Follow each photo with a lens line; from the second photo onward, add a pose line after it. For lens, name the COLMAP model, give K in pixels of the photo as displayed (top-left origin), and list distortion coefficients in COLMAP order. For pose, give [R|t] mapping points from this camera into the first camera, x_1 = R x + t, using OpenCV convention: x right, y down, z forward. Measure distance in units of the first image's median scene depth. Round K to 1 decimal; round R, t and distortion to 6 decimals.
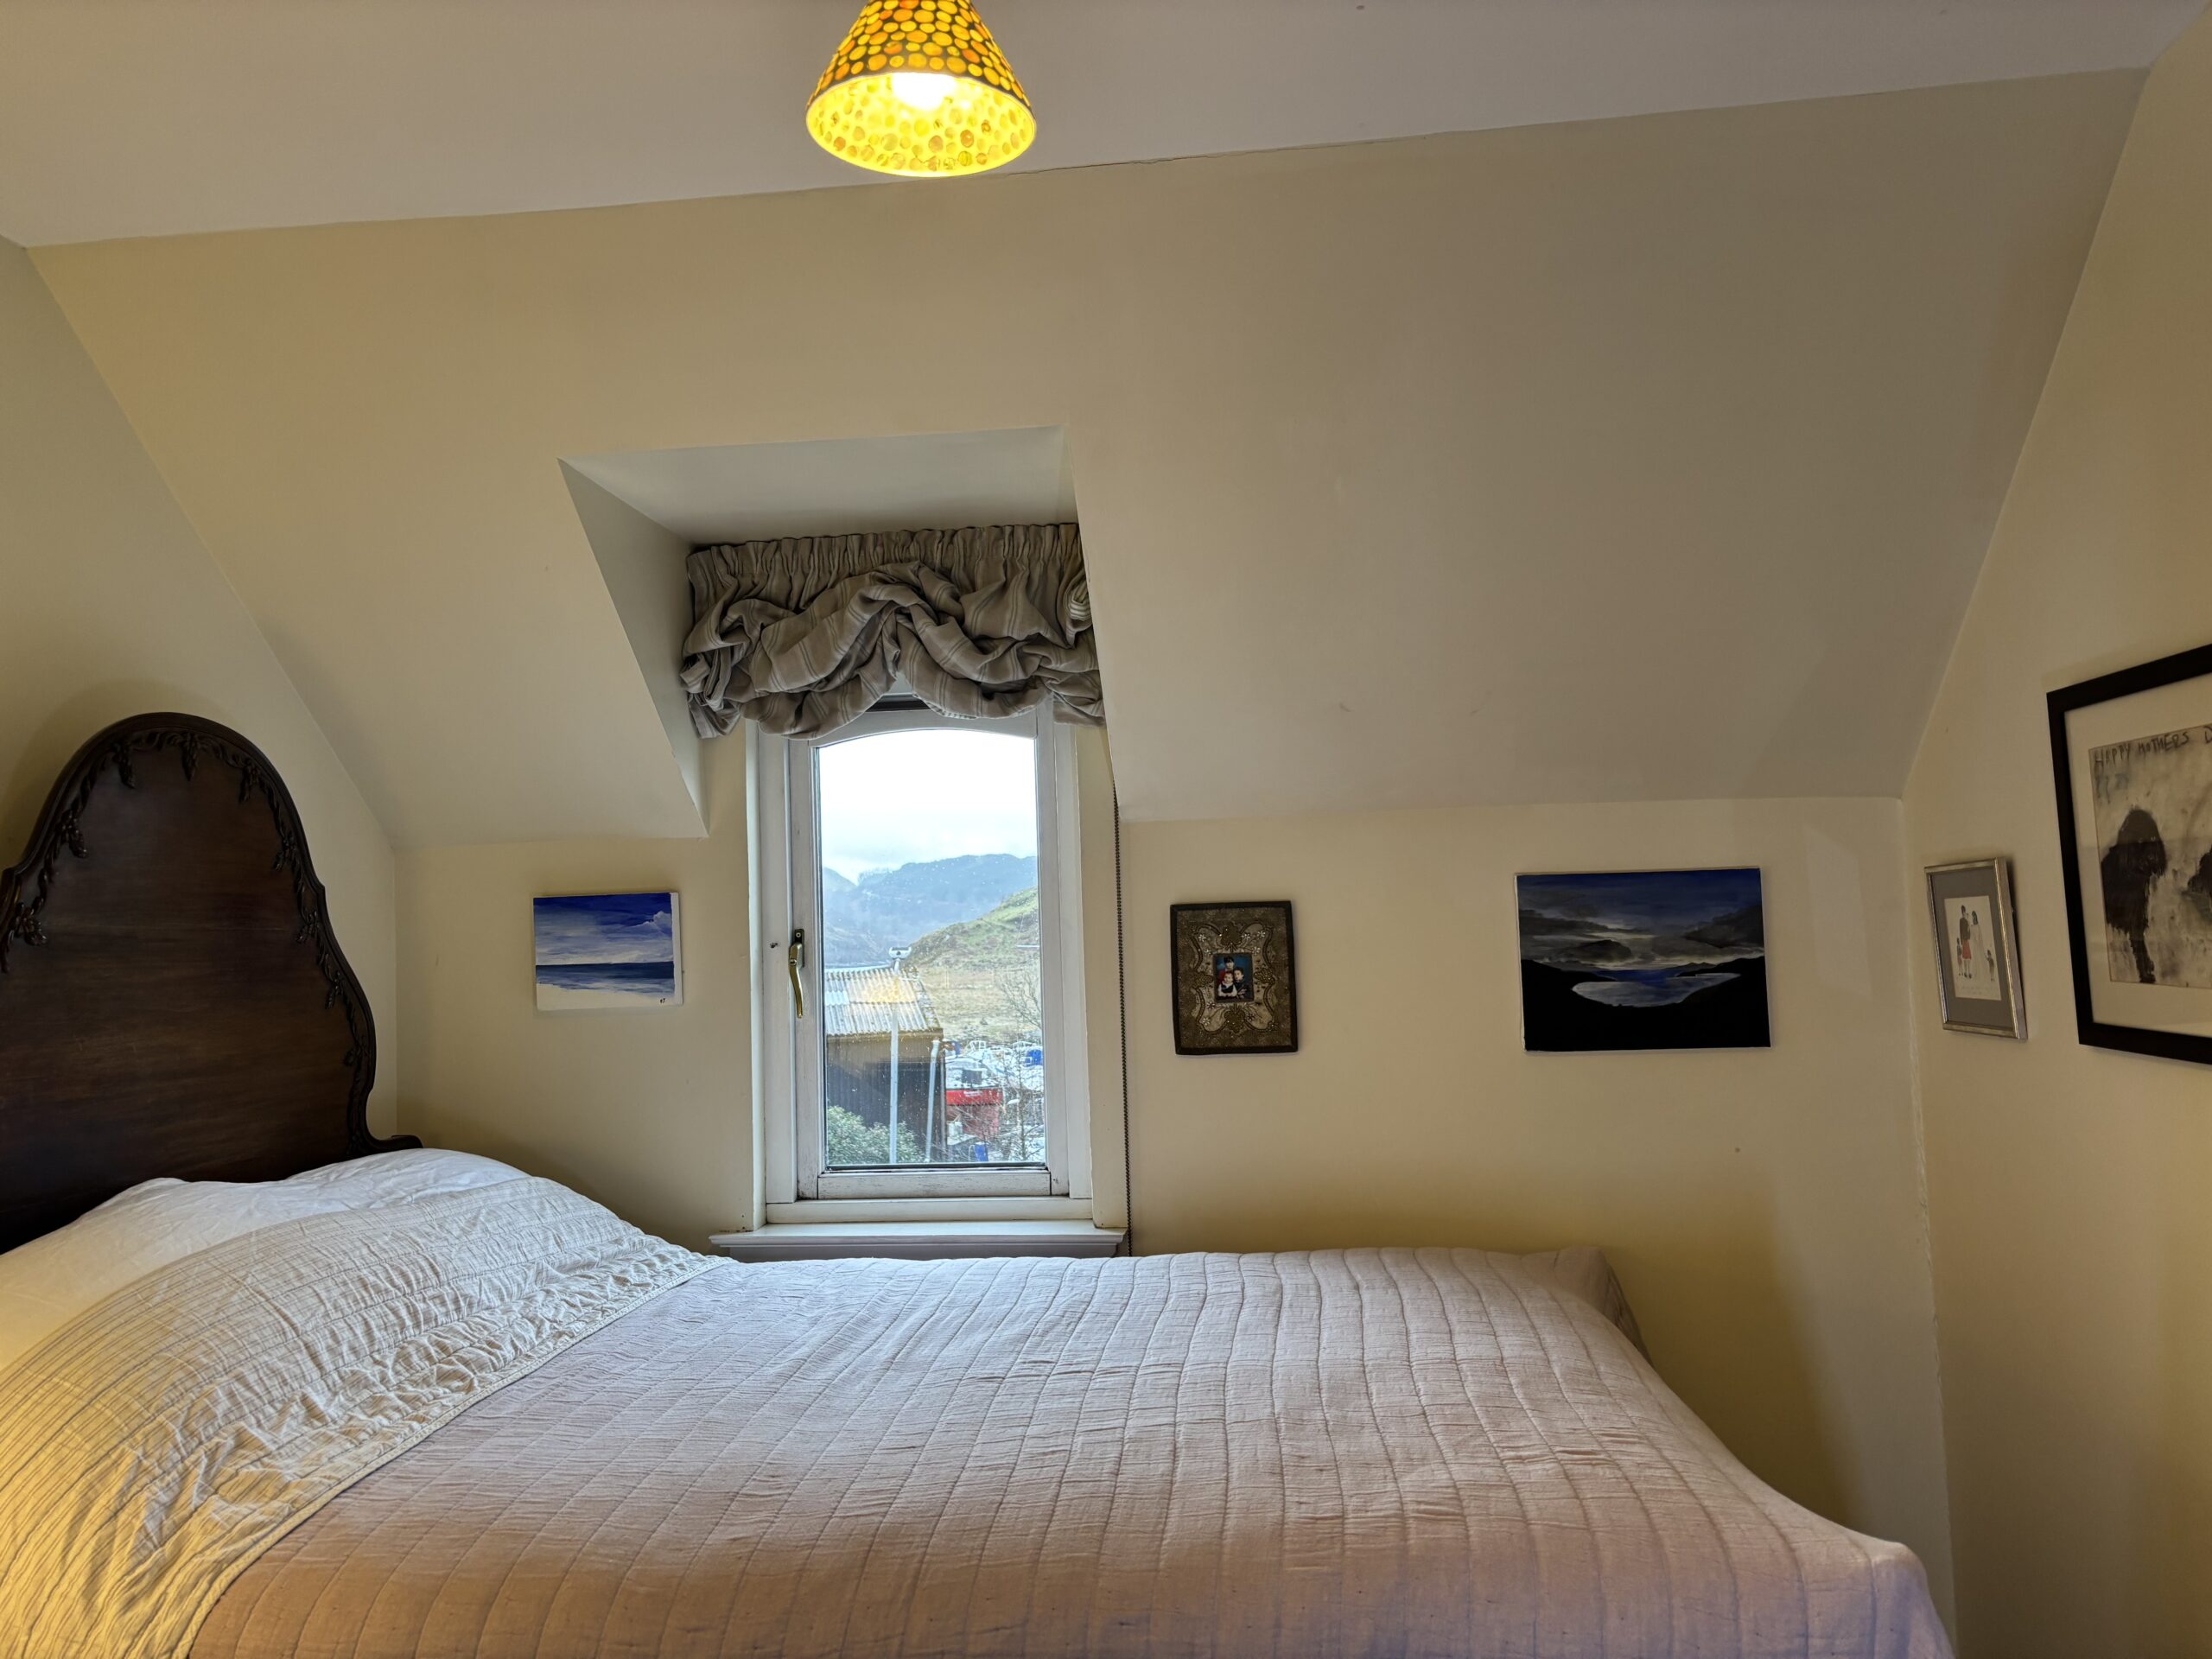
lens RADIAL K [[1661.4, 0, 1110.3], [0, 1661.4, 832.8], [0, 0, 1]] dist [0.034843, -0.036823]
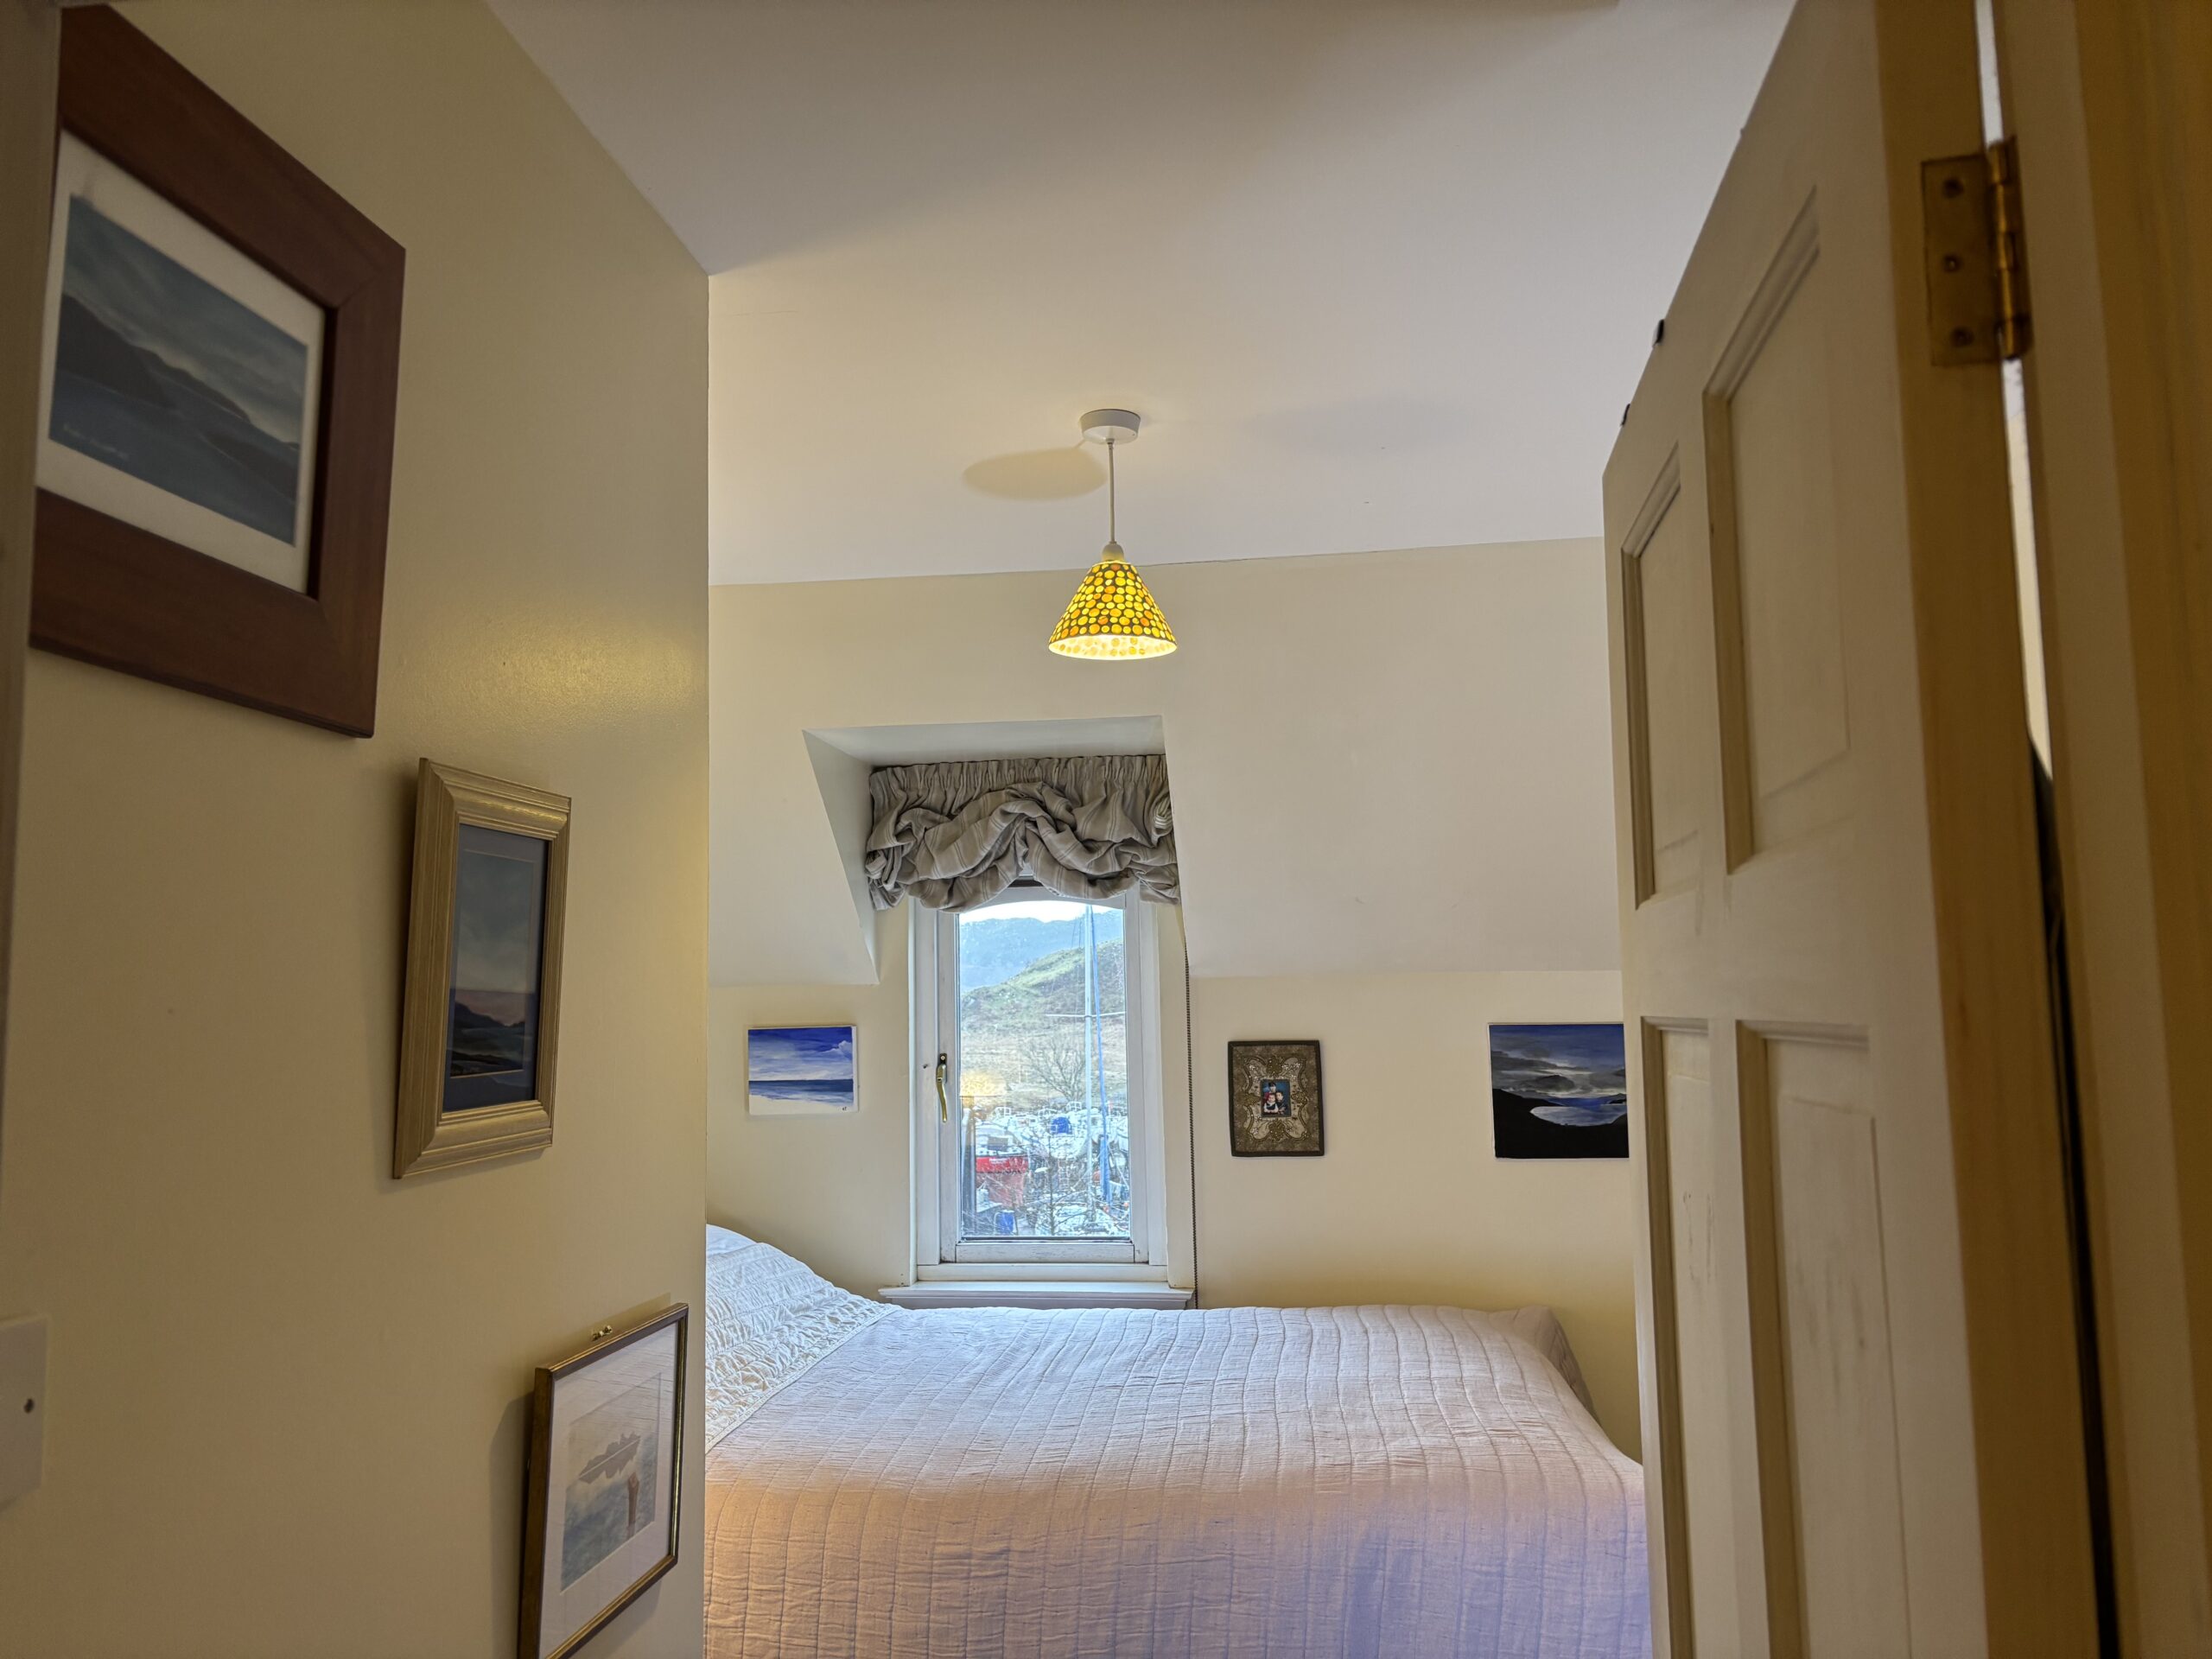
lens RADIAL K [[1661.4, 0, 1102.9], [0, 1661.4, 813.1], [0, 0, 1]] dist [0.034843, -0.036823]
pose [[0.999738, 0.009247, -0.020920, -0.044913], [-0.010305, 0.998642, -0.051068, -0.083111], [0.020420, 0.051270, 0.998476, -0.399734]]
